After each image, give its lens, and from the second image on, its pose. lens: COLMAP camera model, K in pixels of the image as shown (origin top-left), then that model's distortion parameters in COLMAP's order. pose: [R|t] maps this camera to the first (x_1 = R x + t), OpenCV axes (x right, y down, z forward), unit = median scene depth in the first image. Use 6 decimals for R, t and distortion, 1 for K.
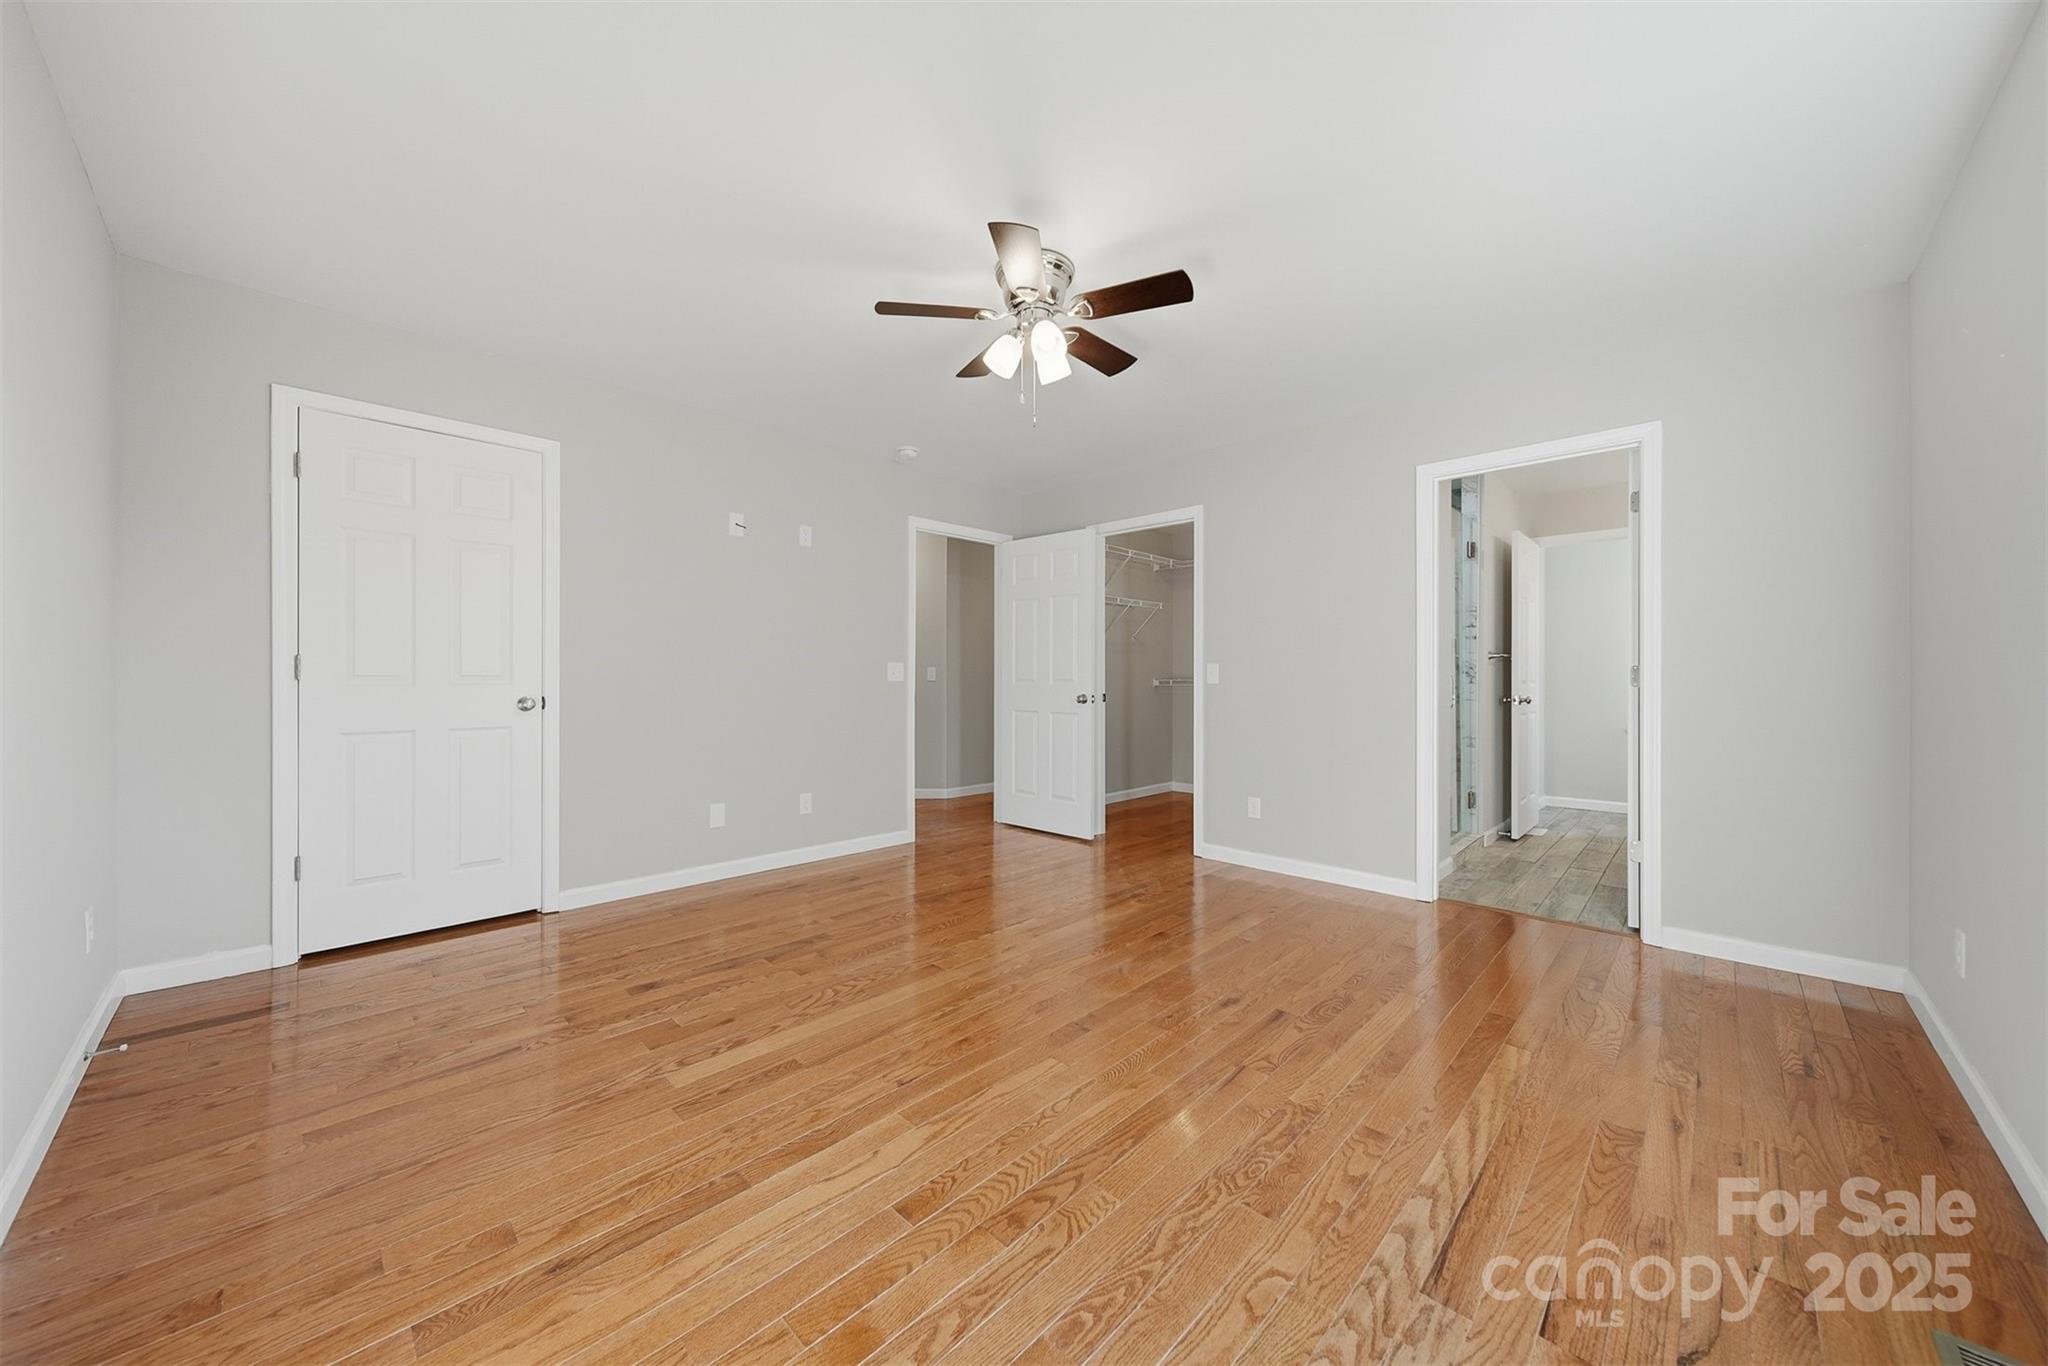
lens RADIAL K [[732.9, 0, 1015.1], [0, 732.9, 676.7], [0, 0, 1]] dist [0.002753, 0.000175]
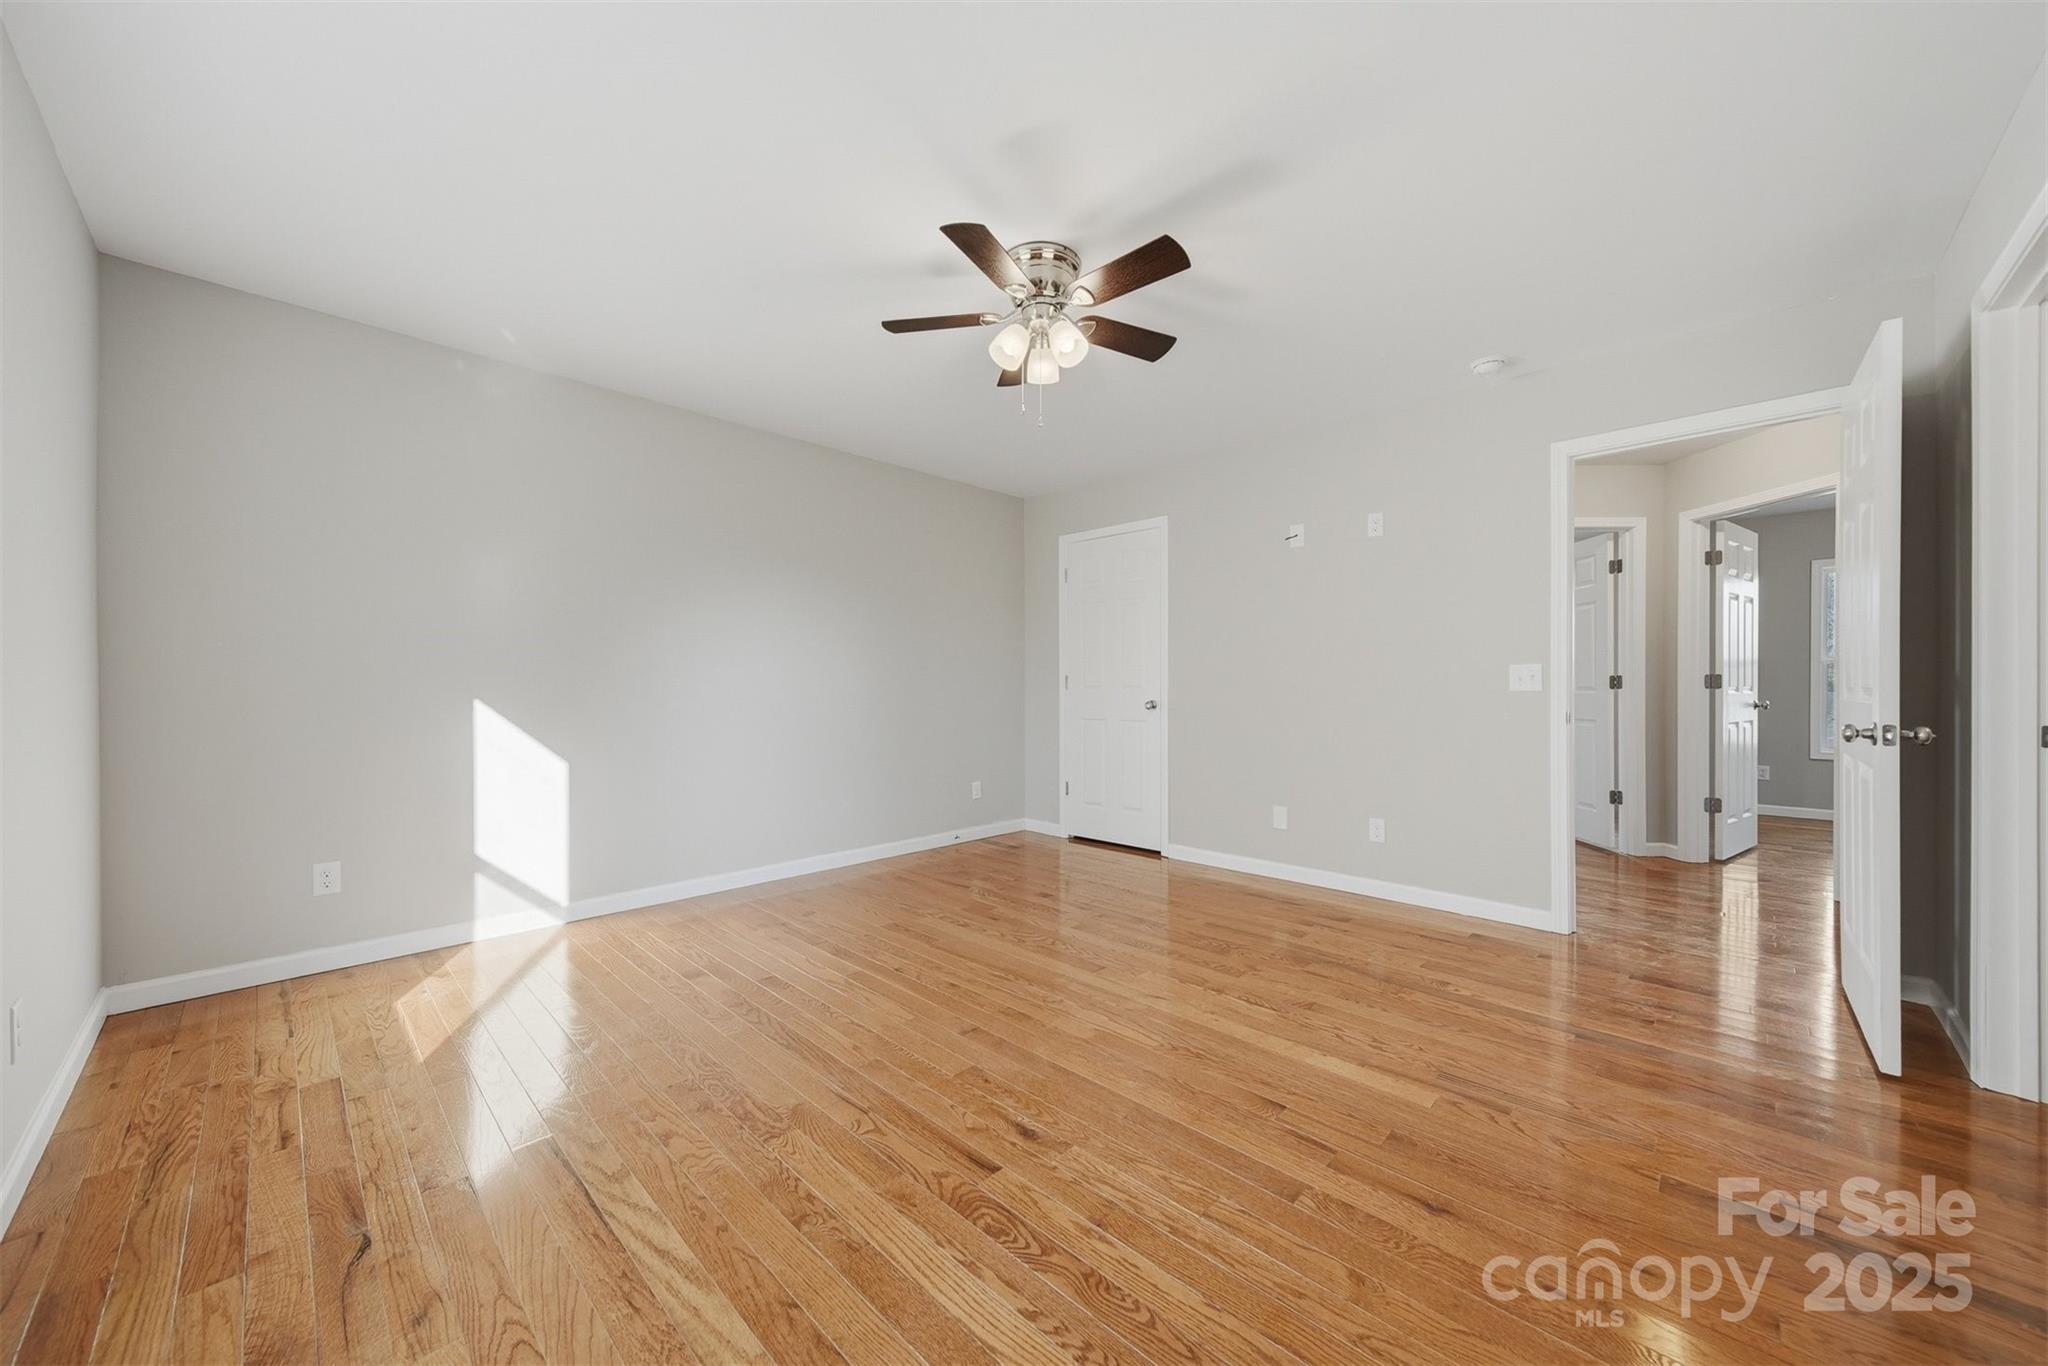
lens RADIAL K [[732.9, 0, 1029.0], [0, 732.9, 699.4], [0, 0, 1]] dist [0.002753, 0.000175]
pose [[0.000141, 0.012628, -0.999920, 1.130615], [0.002357, 0.999917, 0.012628, 0.009557], [0.999997, -0.002358, 0.000112, 1.121111]]
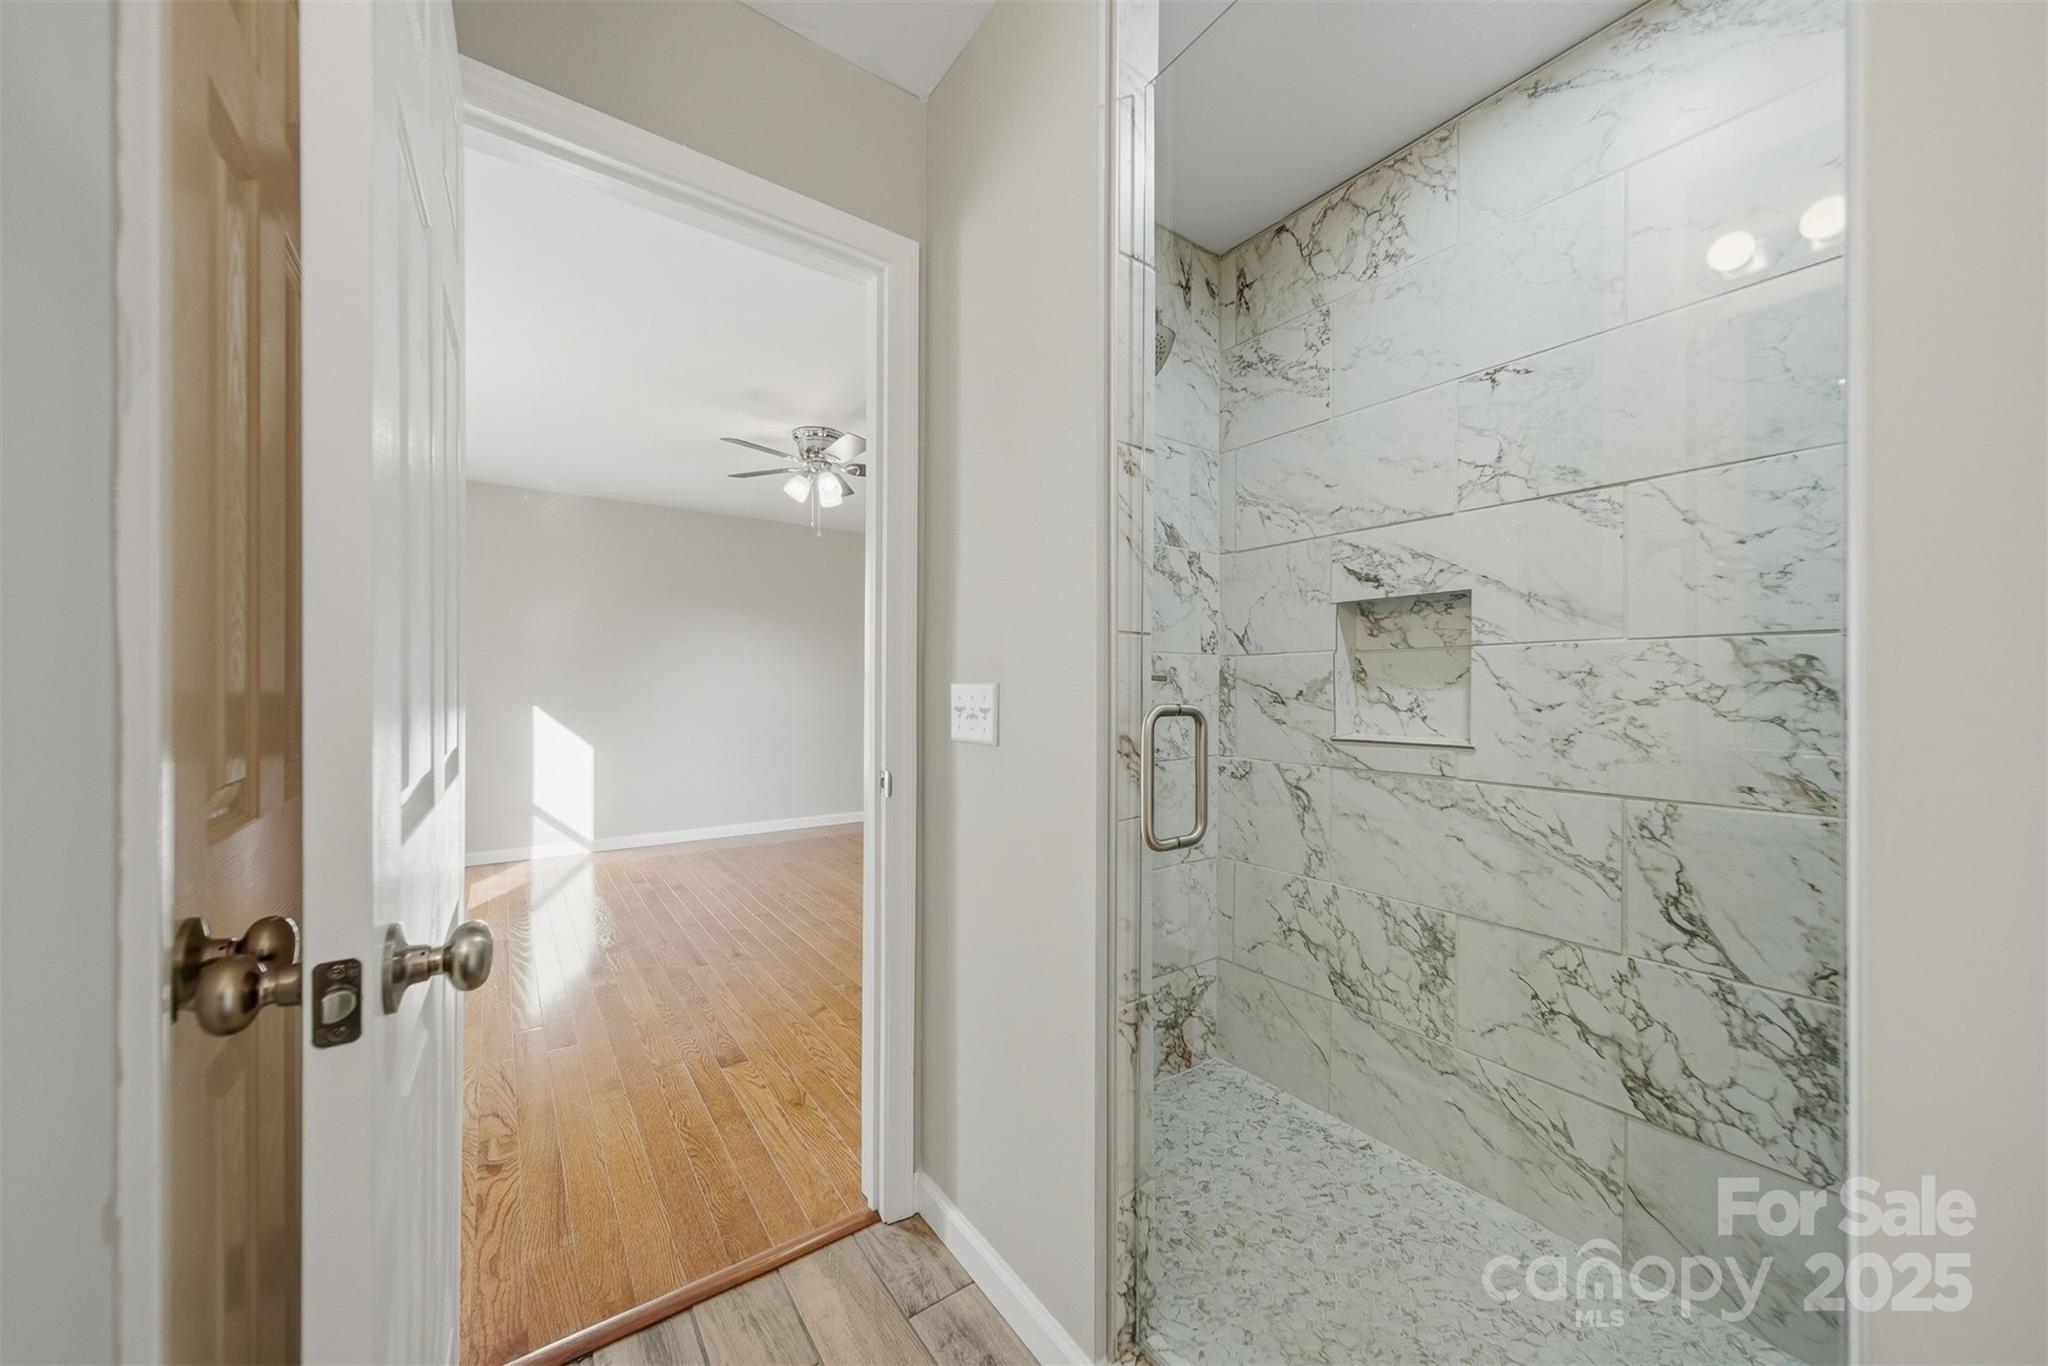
lens RADIAL K [[732.9, 0, 1031.7], [0, 732.9, 690.4], [0, 0, 1]] dist [0.002753, 0.000175]
pose [[-0.176589, -0.004517, -0.984274, 1.643153], [-0.004926, 0.999981, -0.003705, -0.017762], [0.984272, 0.004195, -0.176607, 1.934306]]
